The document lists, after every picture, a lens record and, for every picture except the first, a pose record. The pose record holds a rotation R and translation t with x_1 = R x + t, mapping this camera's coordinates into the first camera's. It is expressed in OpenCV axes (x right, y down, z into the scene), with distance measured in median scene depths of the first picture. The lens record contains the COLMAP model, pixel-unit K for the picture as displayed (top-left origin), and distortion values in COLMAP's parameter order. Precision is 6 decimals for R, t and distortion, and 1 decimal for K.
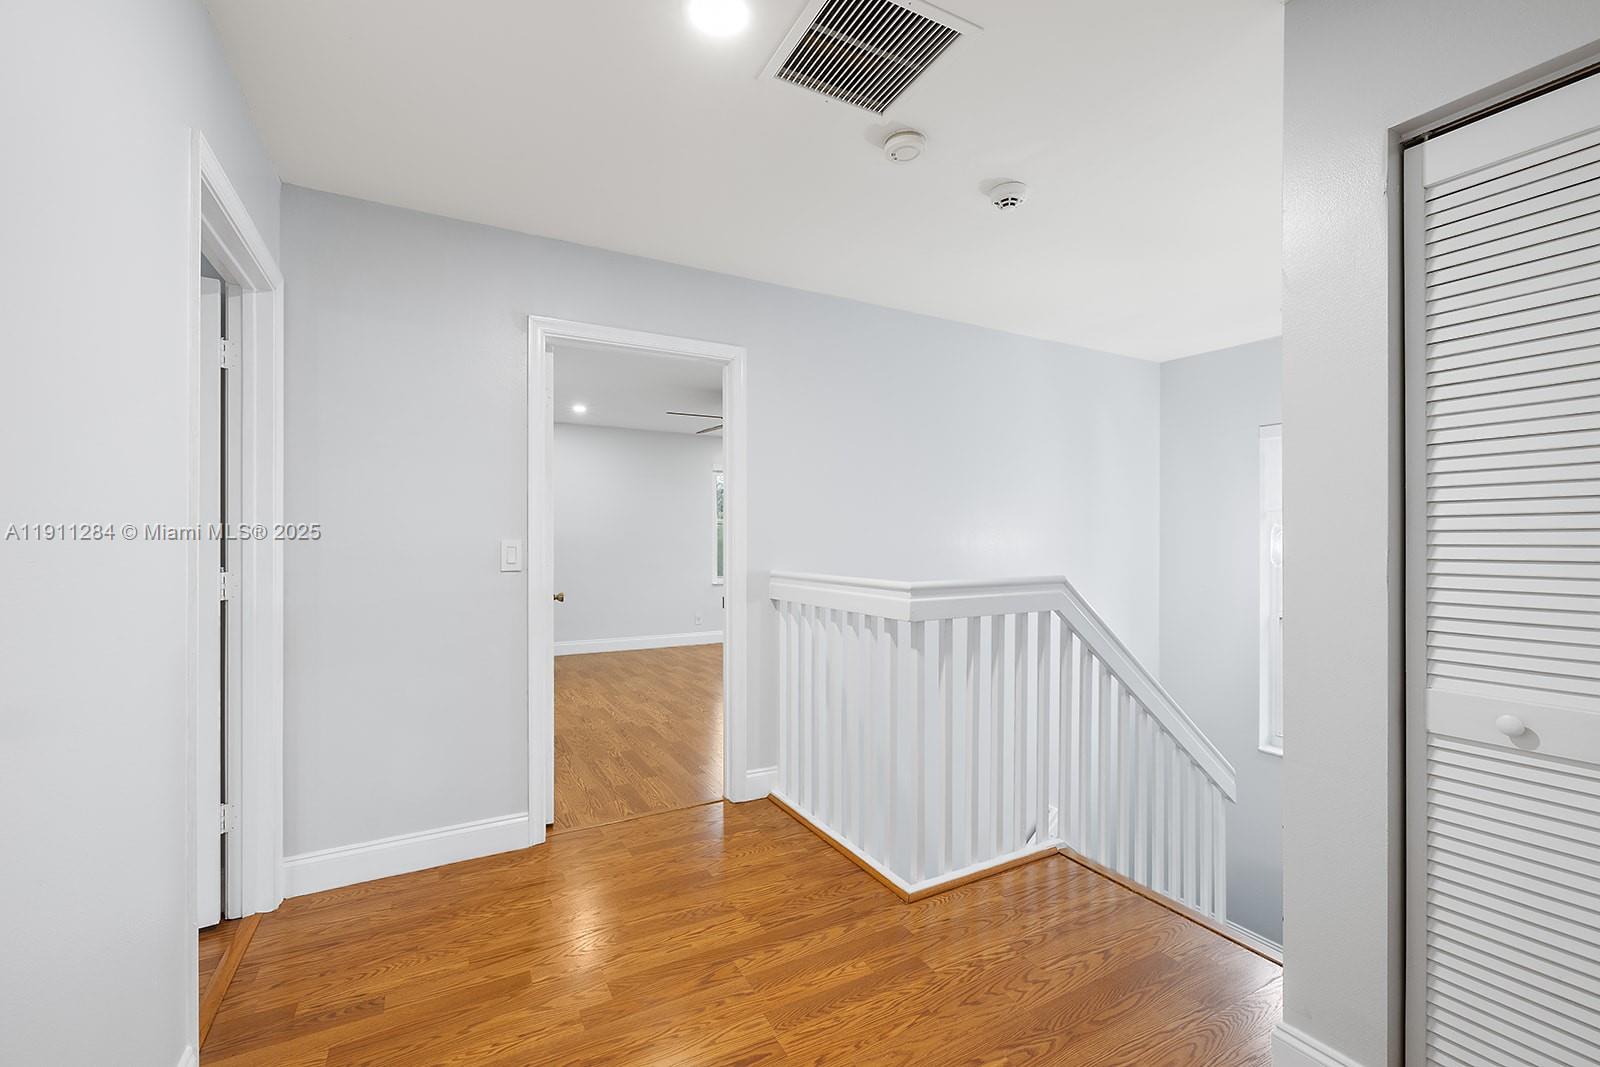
lens RADIAL K [[677.1, 0, 796.0], [0, 677.1, 537.0], [0, 0, 1]] dist [-0.002457, -0.000679]
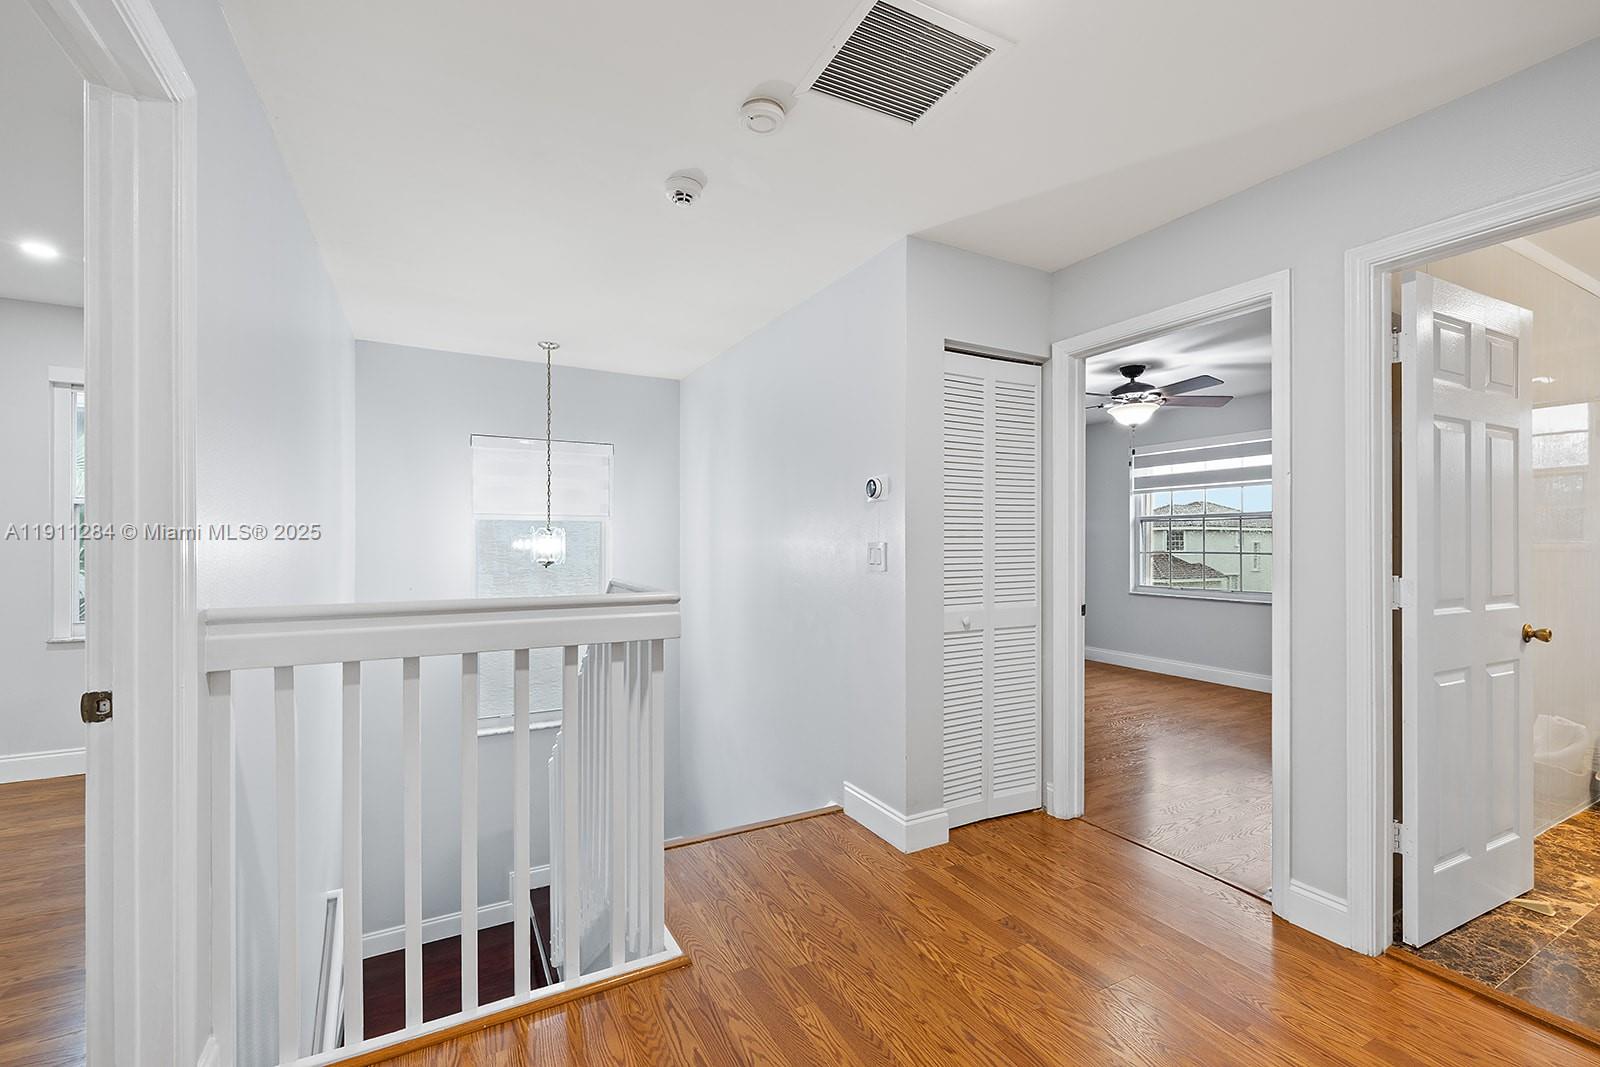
lens RADIAL K [[677.1, 0, 796.0], [0, 677.1, 537.0], [0, 0, 1]] dist [-0.002457, -0.000679]
pose [[-0.001759, -0.001418, 0.999997, -0.775093], [-0.006021, 0.999981, 0.001407, -0.005669], [-0.999980, -0.006019, -0.001768, 0.967784]]
